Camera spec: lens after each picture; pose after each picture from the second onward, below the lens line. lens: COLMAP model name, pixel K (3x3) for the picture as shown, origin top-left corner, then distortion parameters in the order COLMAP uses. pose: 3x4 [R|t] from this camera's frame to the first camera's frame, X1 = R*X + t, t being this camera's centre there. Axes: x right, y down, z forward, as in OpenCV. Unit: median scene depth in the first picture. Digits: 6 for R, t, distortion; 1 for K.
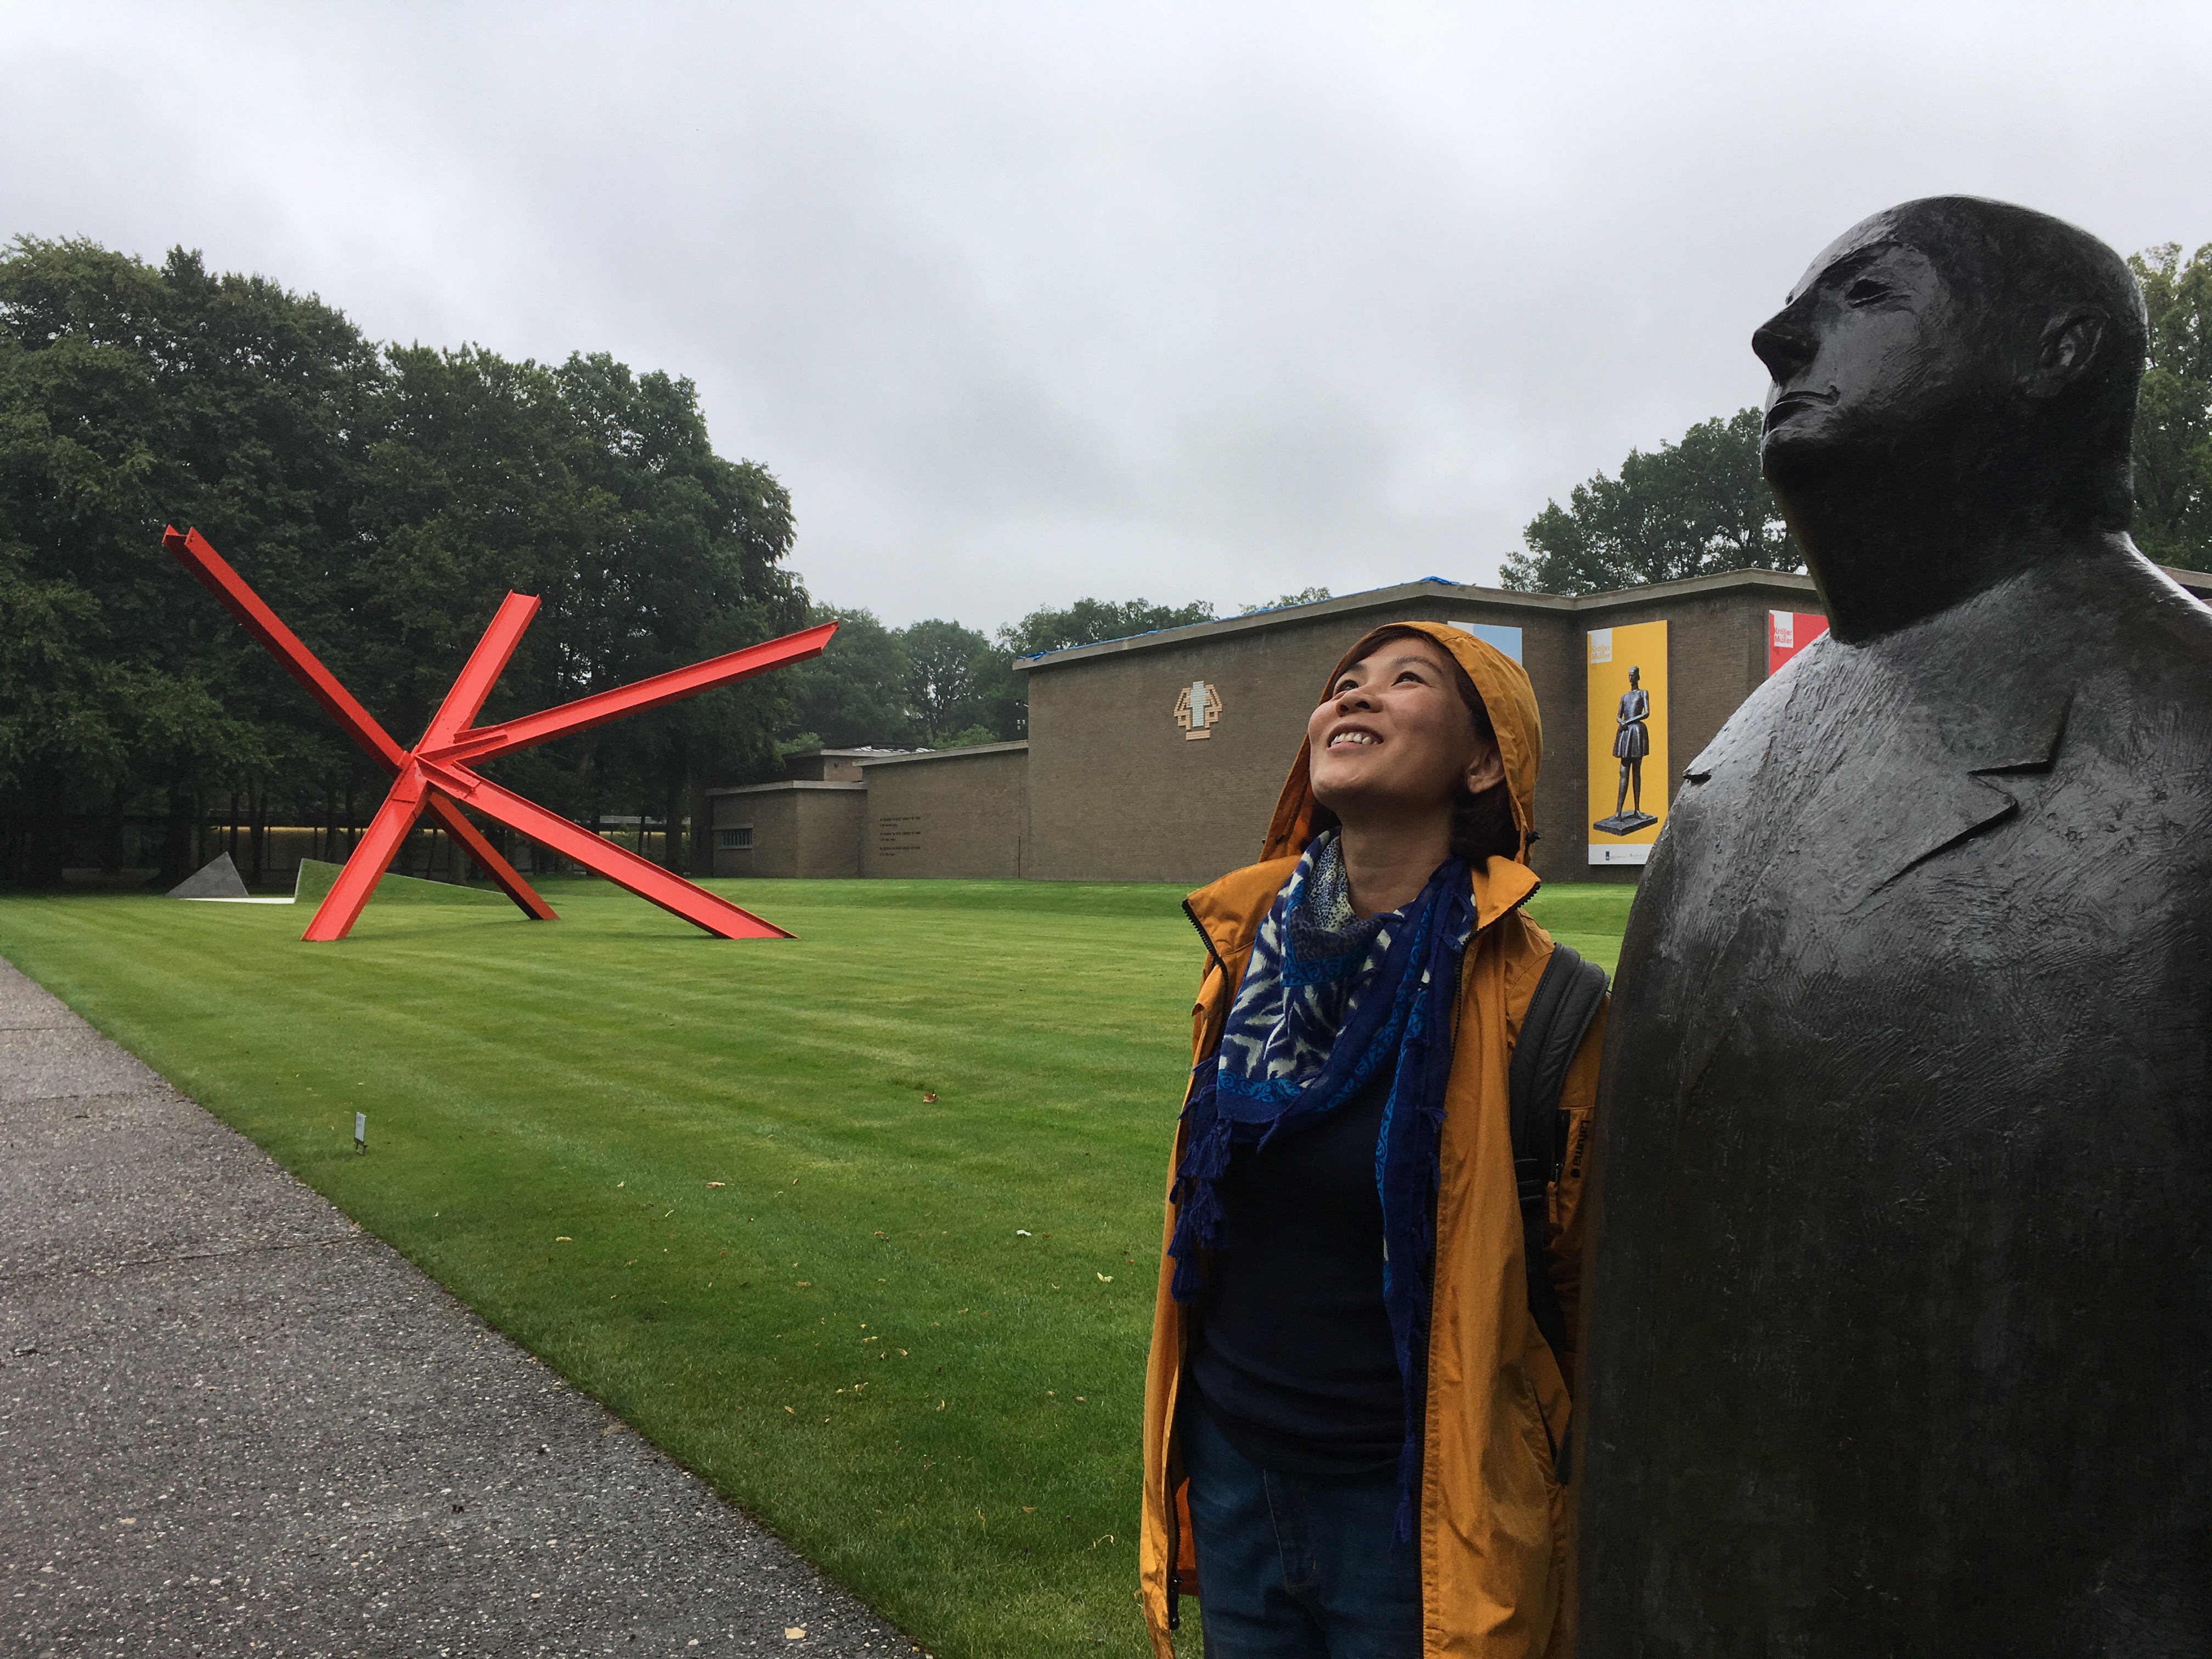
lens RADIAL K [[1853.6, 0, 1117.7], [0, 1853.6, 821.5], [0, 0, 1]] dist [0.070393, -0.088793]
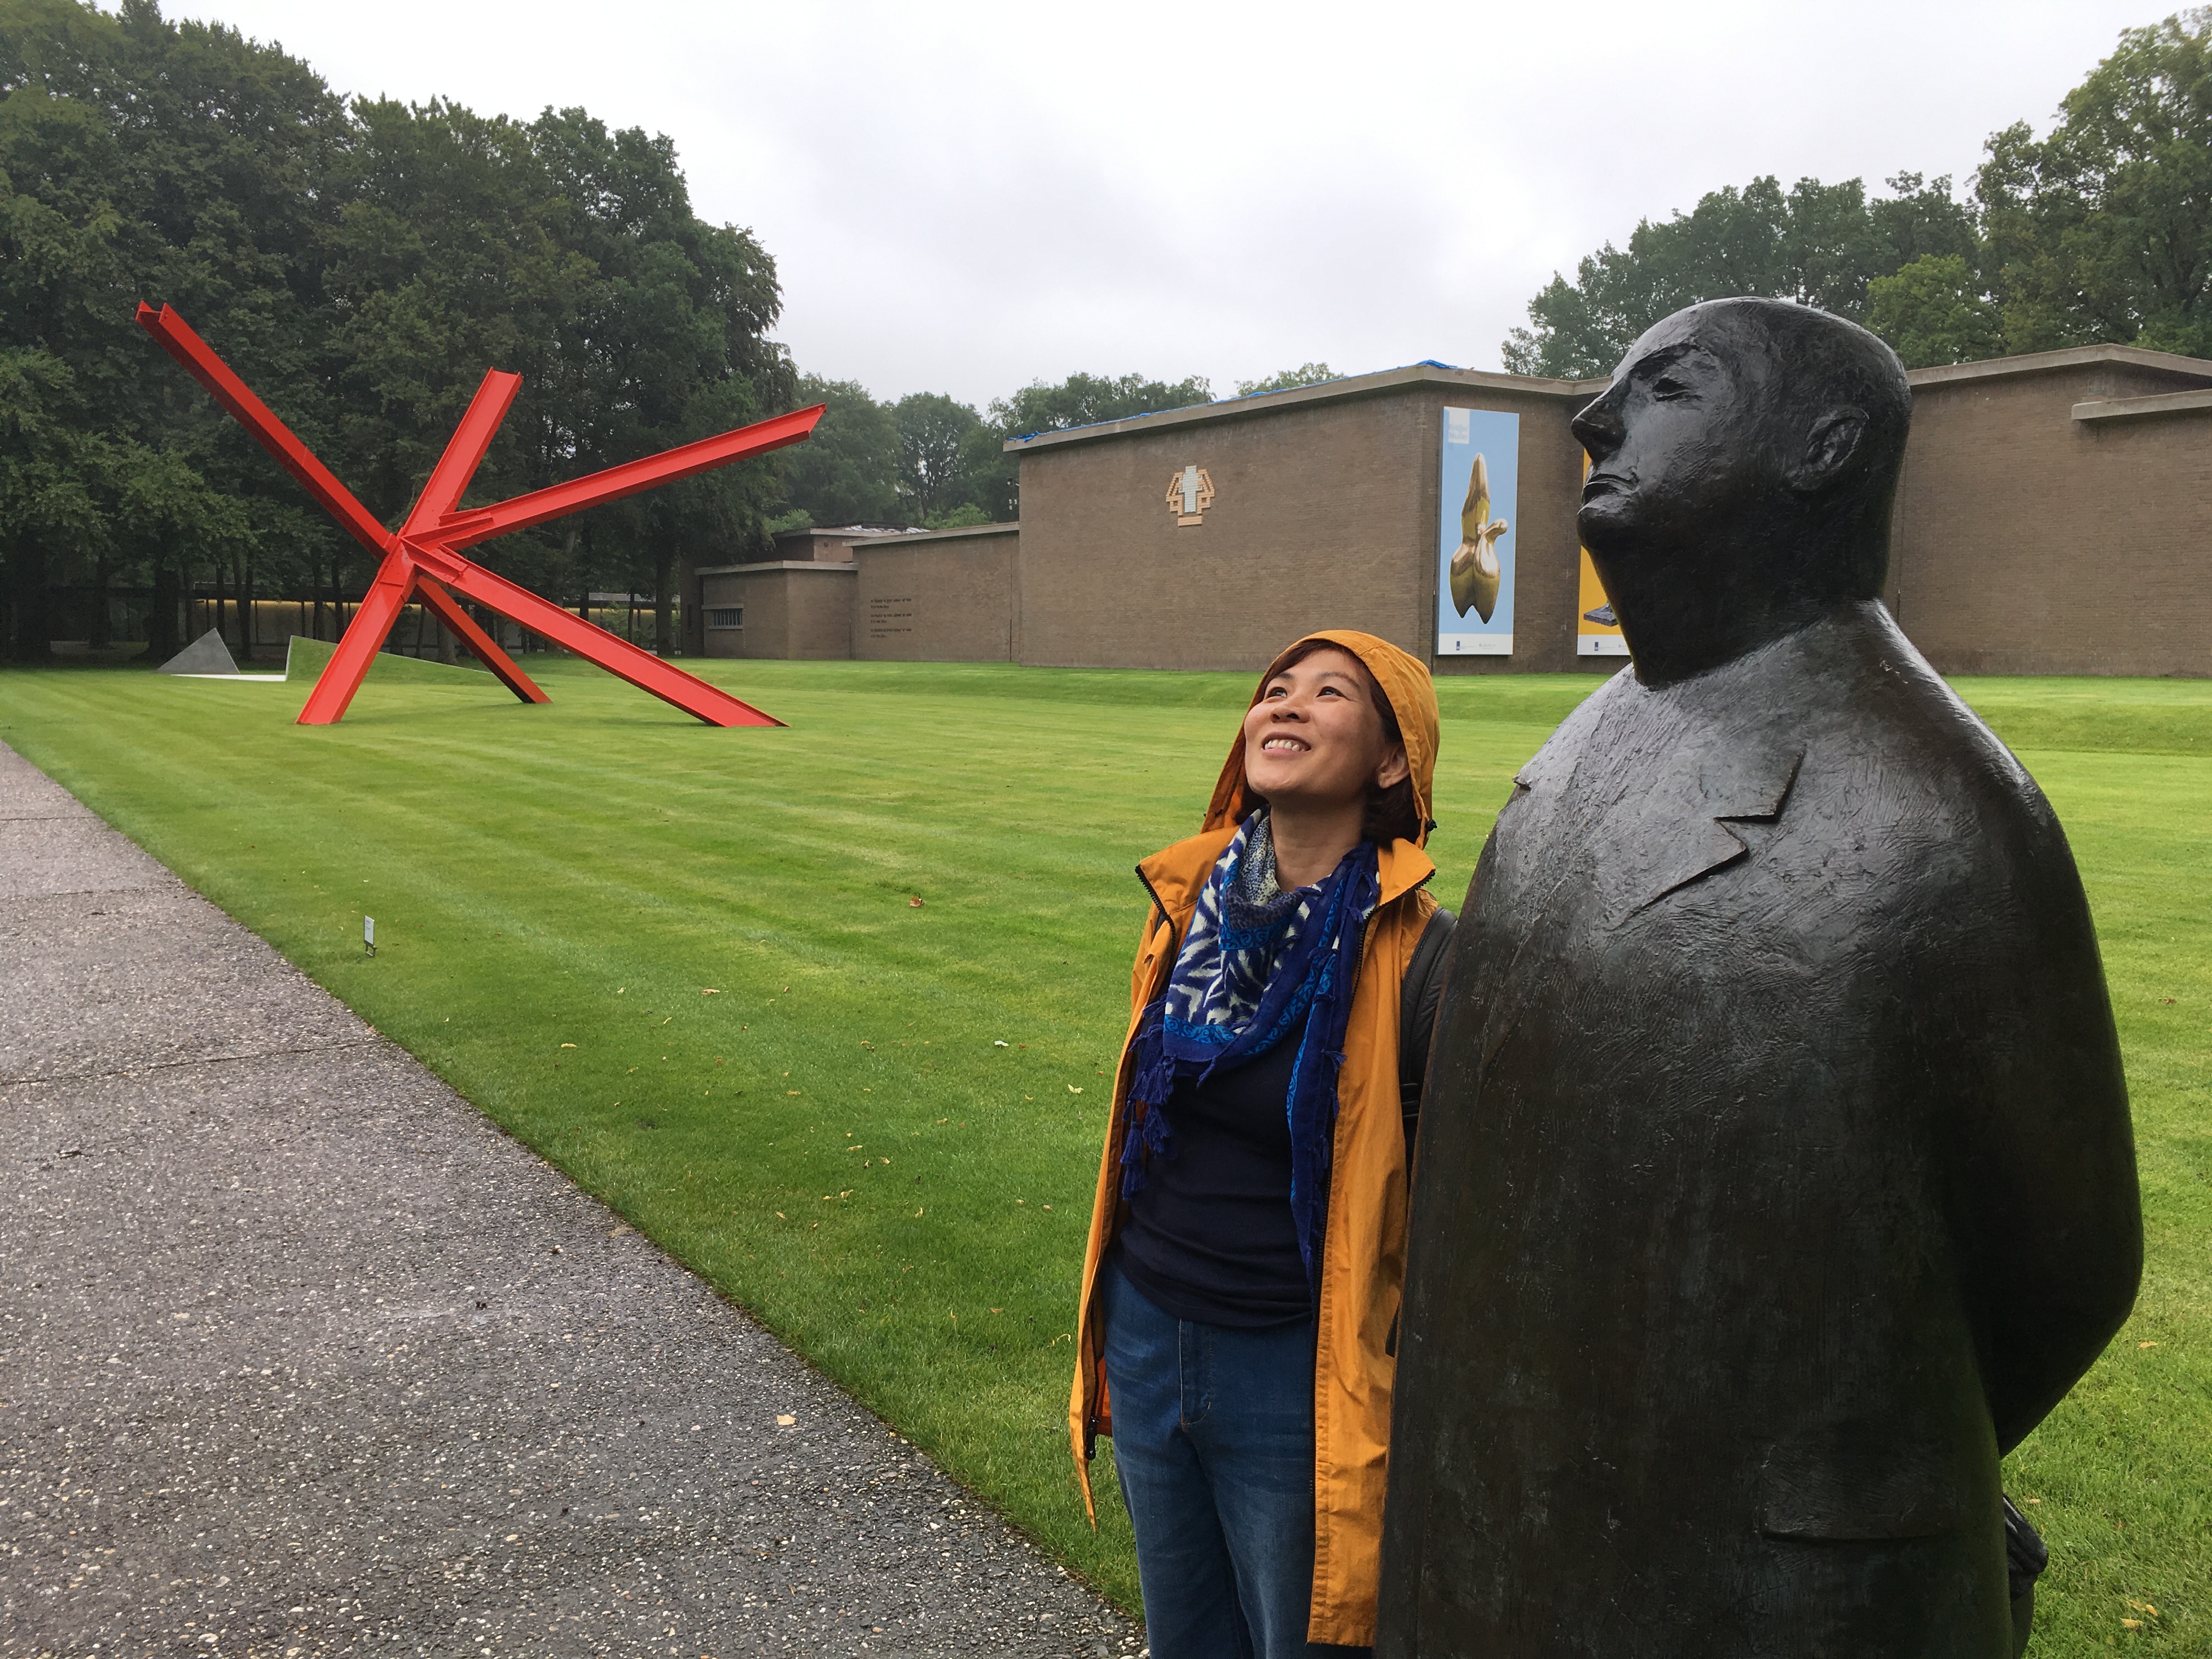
lens RADIAL K [[1853.6, 0, 1117.7], [0, 1853.6, 821.5], [0, 0, 1]] dist [0.070393, -0.088793]
pose [[0.999970, 0.006476, 0.004196, 0.001580], [-0.006927, 0.992943, 0.118389, -0.004542], [-0.003399, -0.118415, 0.992958, -0.005810]]
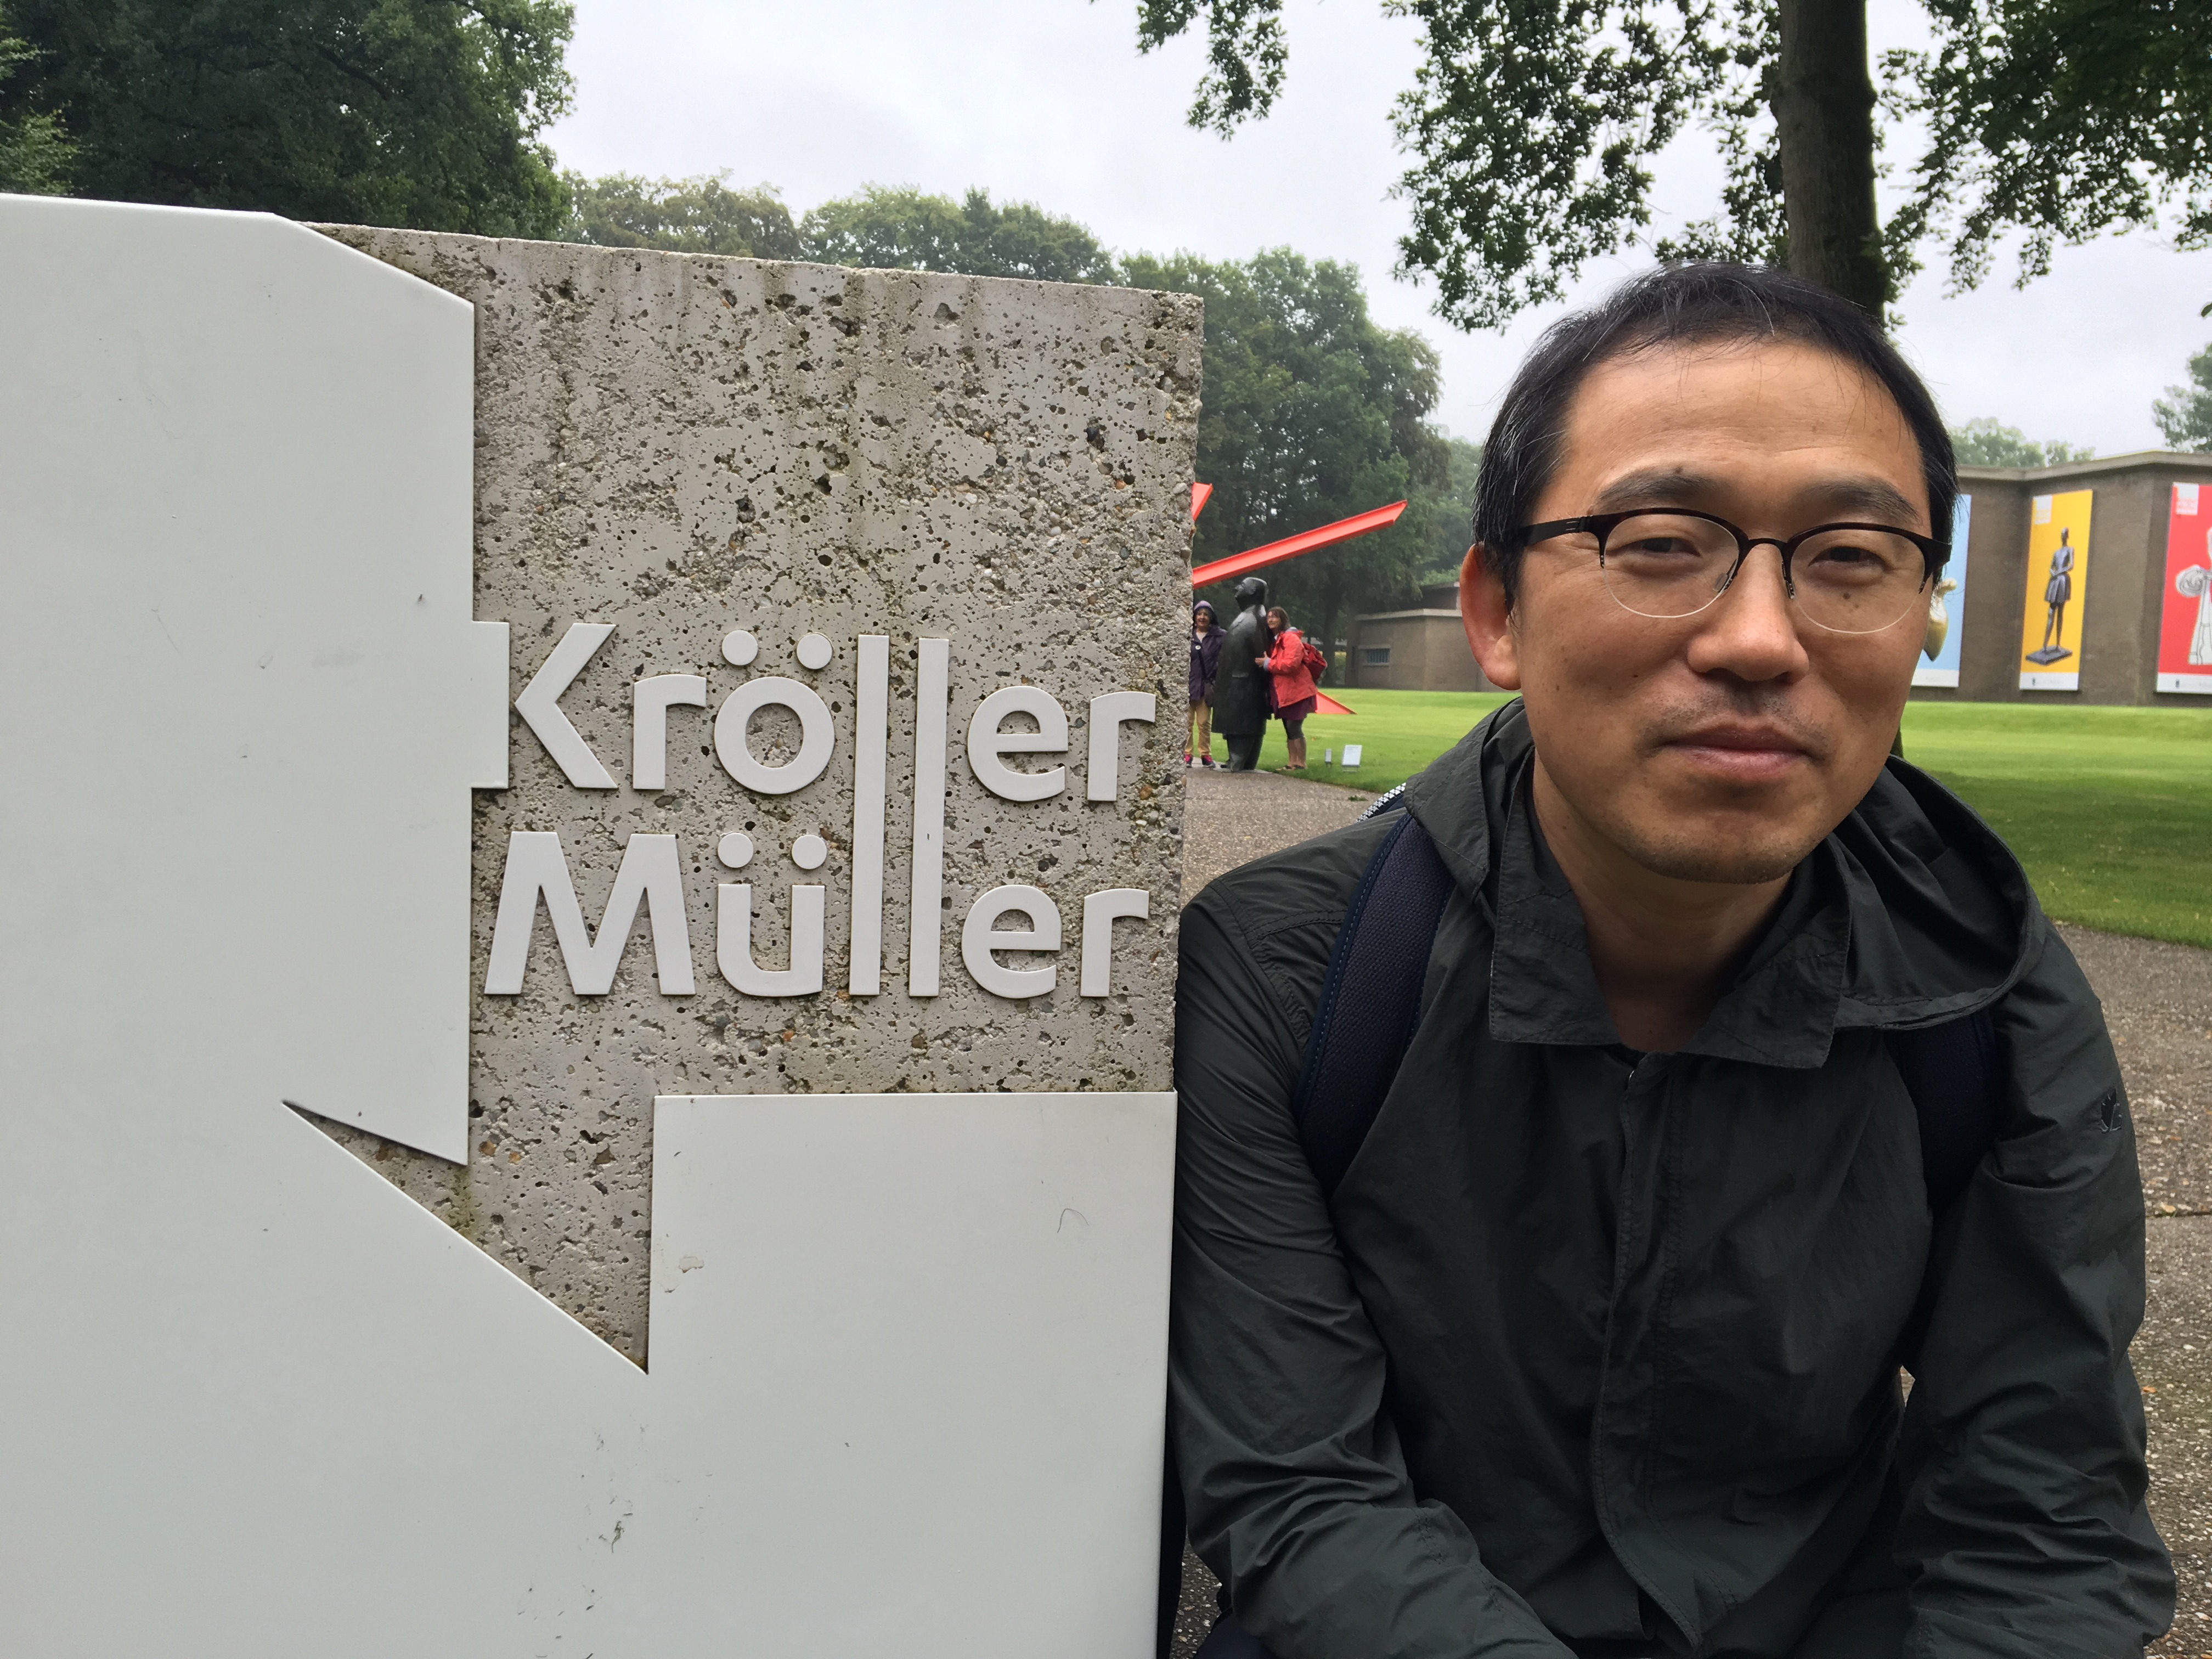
lens RADIAL K [[1861.8, 0, 1094.2], [0, 1861.8, 838.8], [0, 0, 1]] dist [0.107842, -0.162878]
pose [[0.929602, 0.063326, -0.363084, 0.138591], [-0.026028, 0.993949, 0.106717, 0.003783], [0.367645, -0.089754, 0.925625, -0.377215]]
